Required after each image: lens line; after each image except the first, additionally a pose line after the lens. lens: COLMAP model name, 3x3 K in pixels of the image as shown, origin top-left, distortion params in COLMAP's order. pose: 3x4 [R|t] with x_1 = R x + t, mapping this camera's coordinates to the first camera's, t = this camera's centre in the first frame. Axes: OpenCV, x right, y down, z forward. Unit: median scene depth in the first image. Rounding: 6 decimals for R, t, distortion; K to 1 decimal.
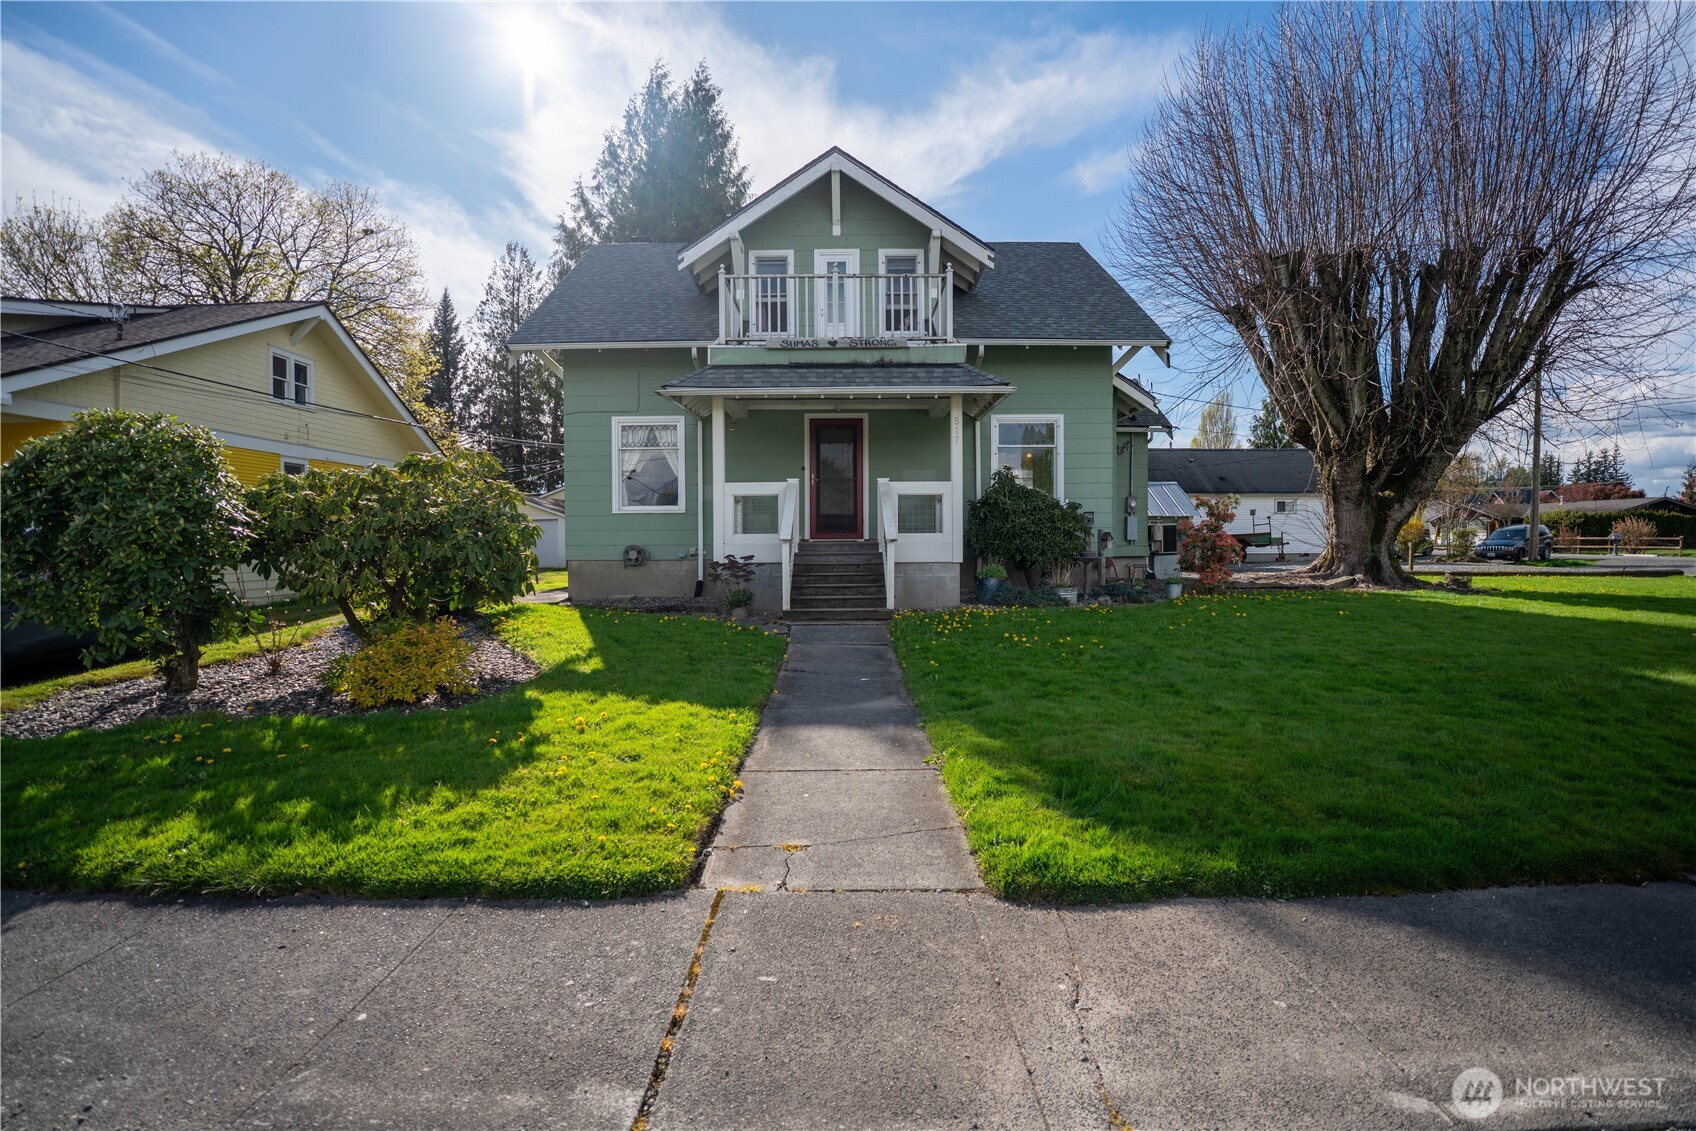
lens RADIAL K [[834.0, 0, 848.2], [0, 834.0, 552.8], [0, 0, 1]] dist [-0.036172, -0.000198]
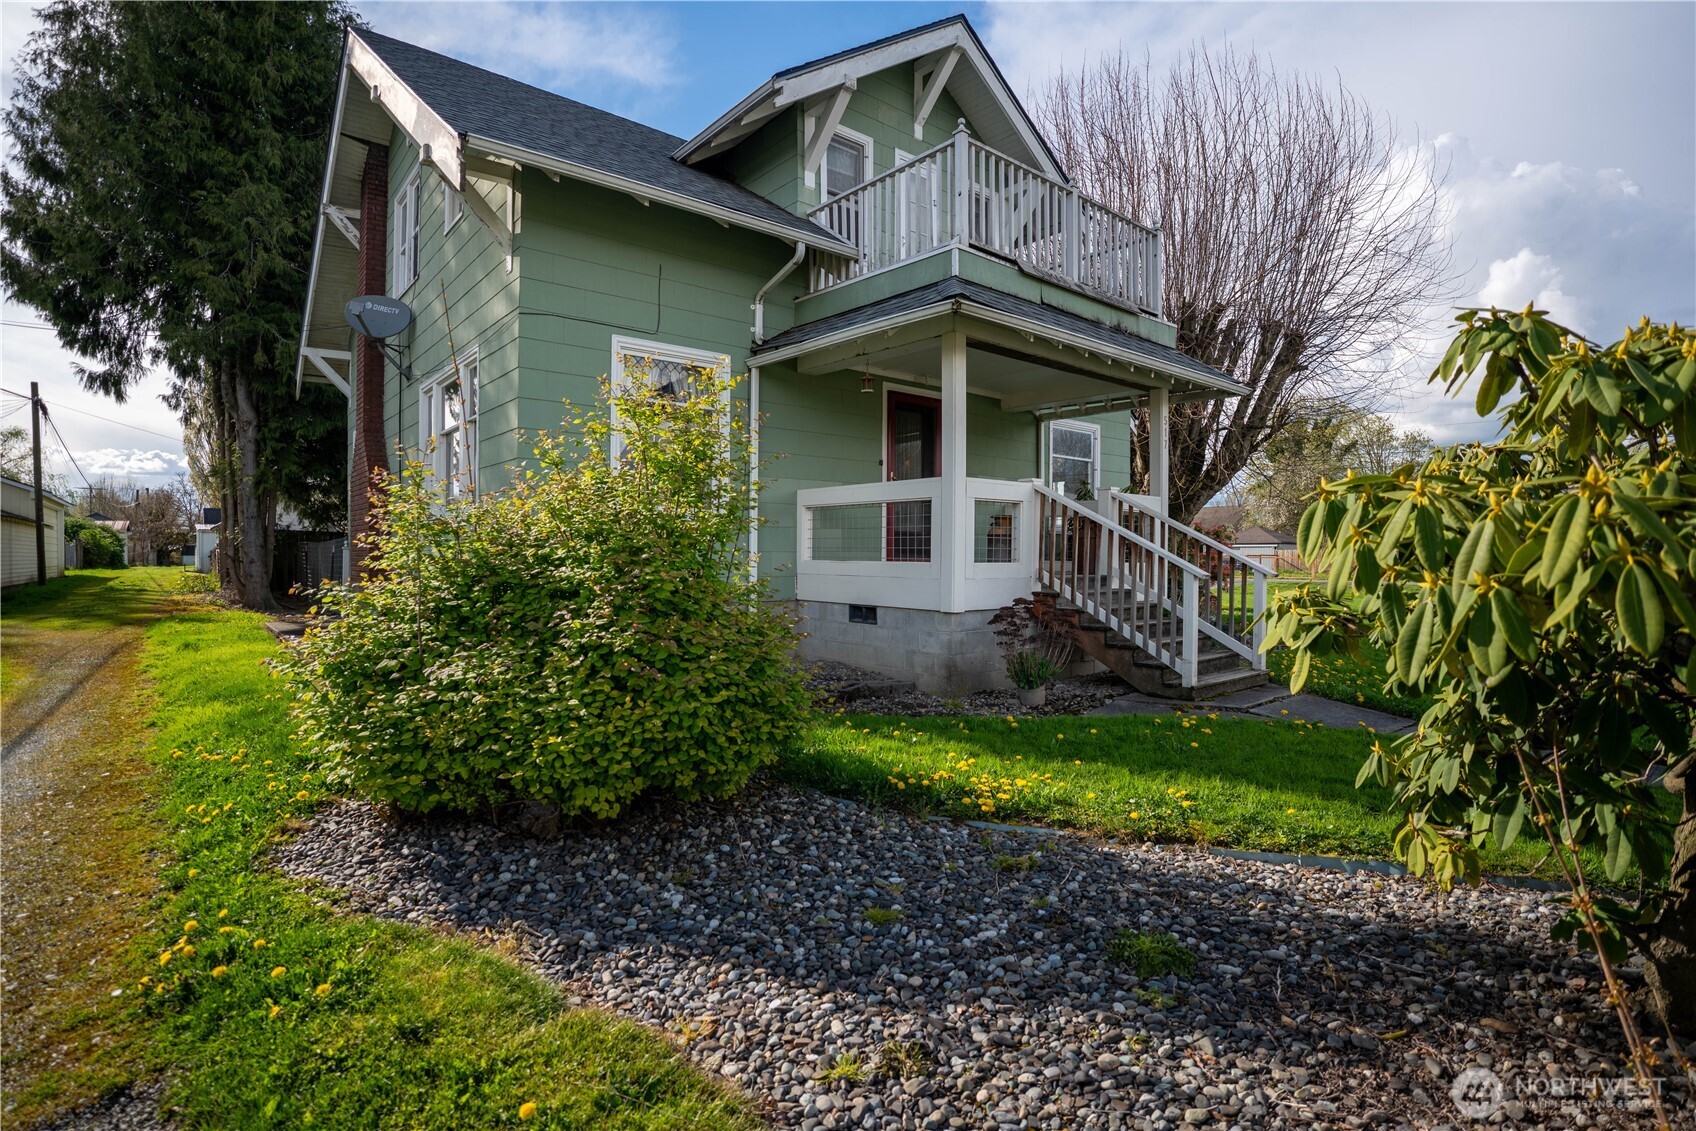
lens RADIAL K [[834.0, 0, 852.9], [0, 834.0, 565.5], [0, 0, 1]] dist [-0.036172, -0.000198]
pose [[0.753770, 0.002504, 0.657133, -0.518634], [0.005260, 0.999938, -0.009844, -0.010729], [-0.657117, 0.010877, 0.753710, 0.507351]]
